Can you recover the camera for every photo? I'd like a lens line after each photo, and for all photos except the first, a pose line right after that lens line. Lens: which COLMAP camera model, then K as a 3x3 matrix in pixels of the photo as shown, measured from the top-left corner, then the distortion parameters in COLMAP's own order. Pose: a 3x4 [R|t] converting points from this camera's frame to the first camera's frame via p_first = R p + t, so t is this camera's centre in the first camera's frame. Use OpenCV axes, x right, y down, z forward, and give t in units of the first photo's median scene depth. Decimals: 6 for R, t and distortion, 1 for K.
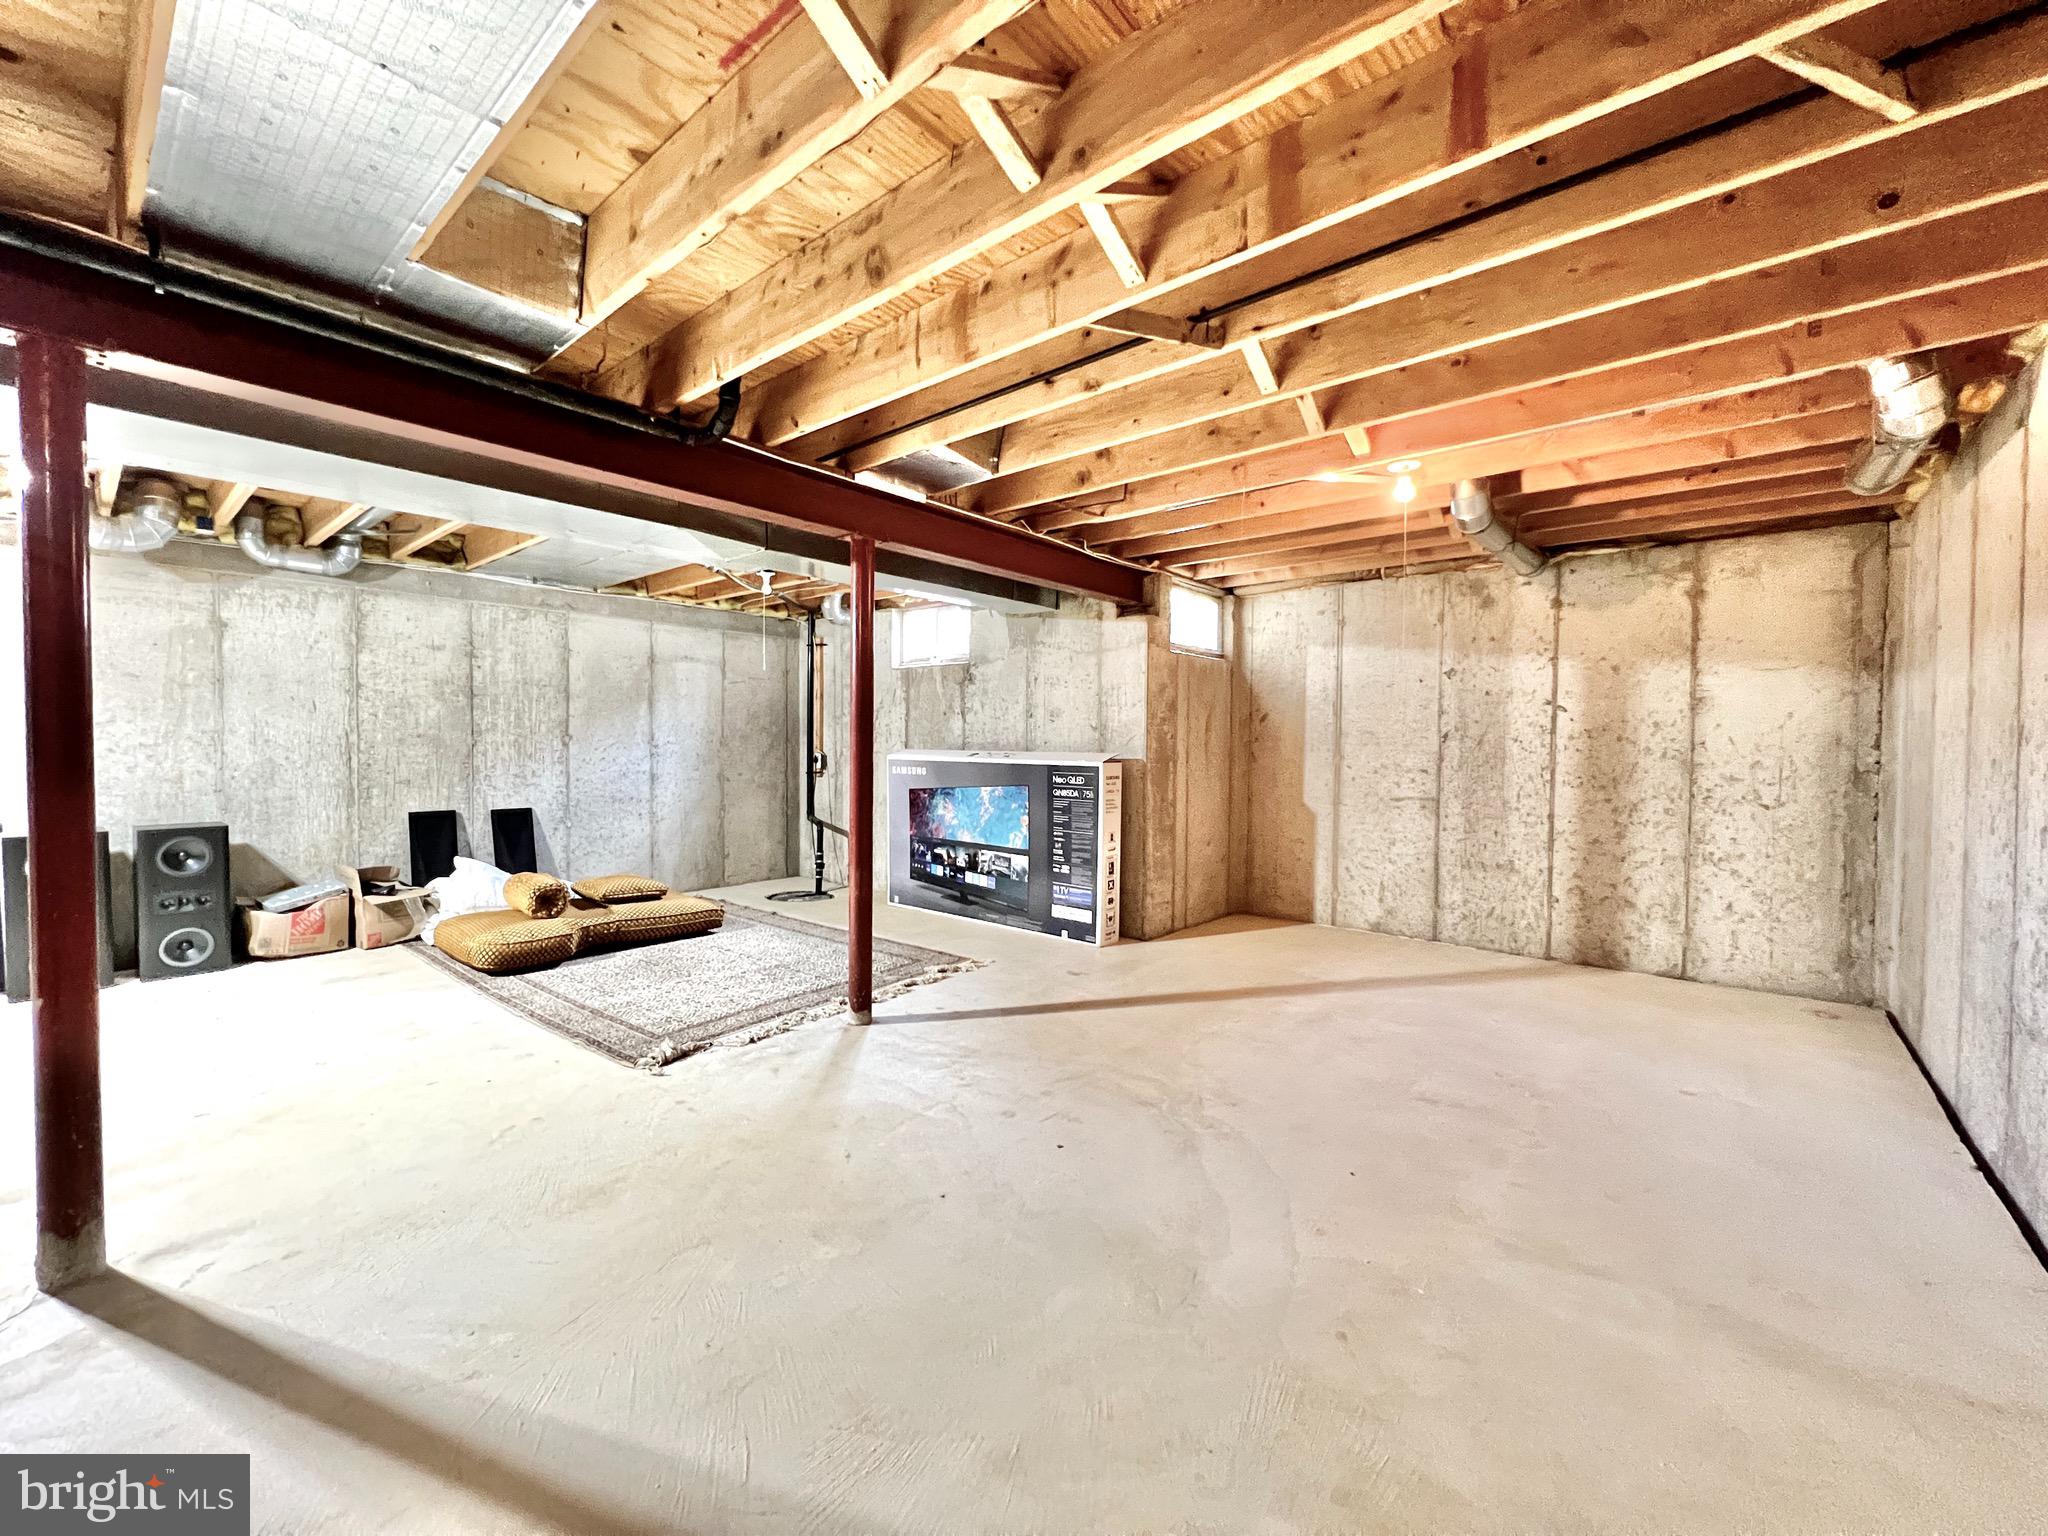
lens RADIAL K [[822.3, 0, 1017.8], [0, 822.3, 763.1], [0, 0, 1]] dist [0.000154, 0.000440]
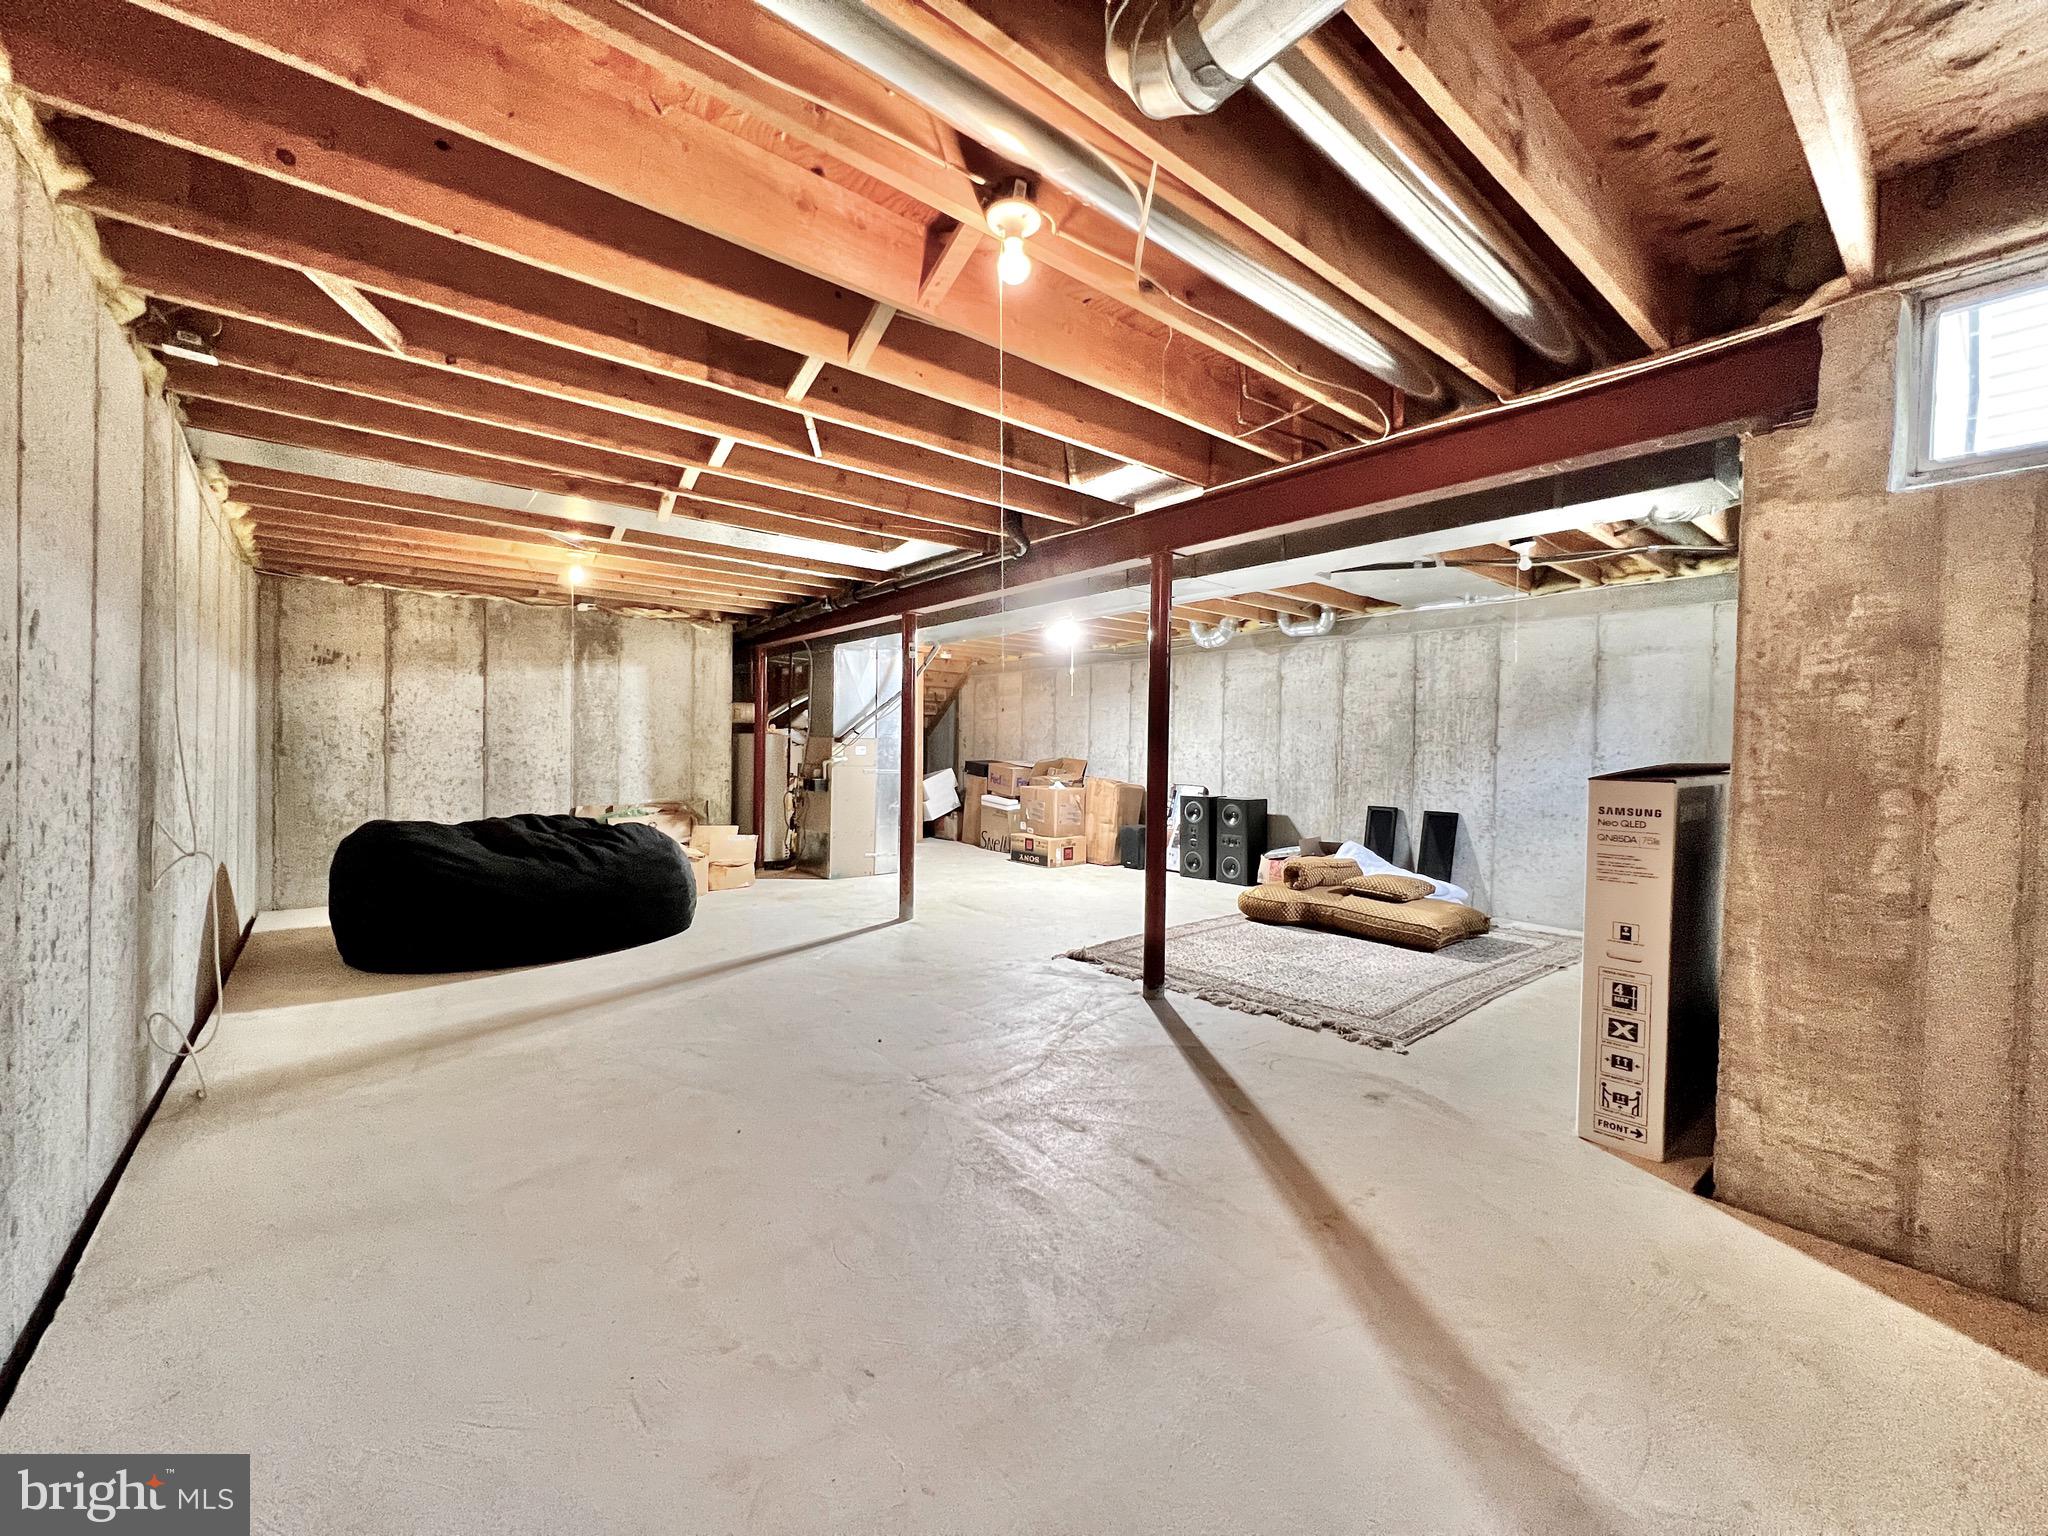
lens RADIAL K [[822.3, 0, 1017.8], [0, 822.3, 763.1], [0, 0, 1]] dist [0.000154, 0.000440]
pose [[-0.181306, 0.006894, -0.983403, 0.617575], [-0.041257, 0.999042, 0.014610, -0.003217], [0.982561, 0.043221, -0.180848, 0.679472]]
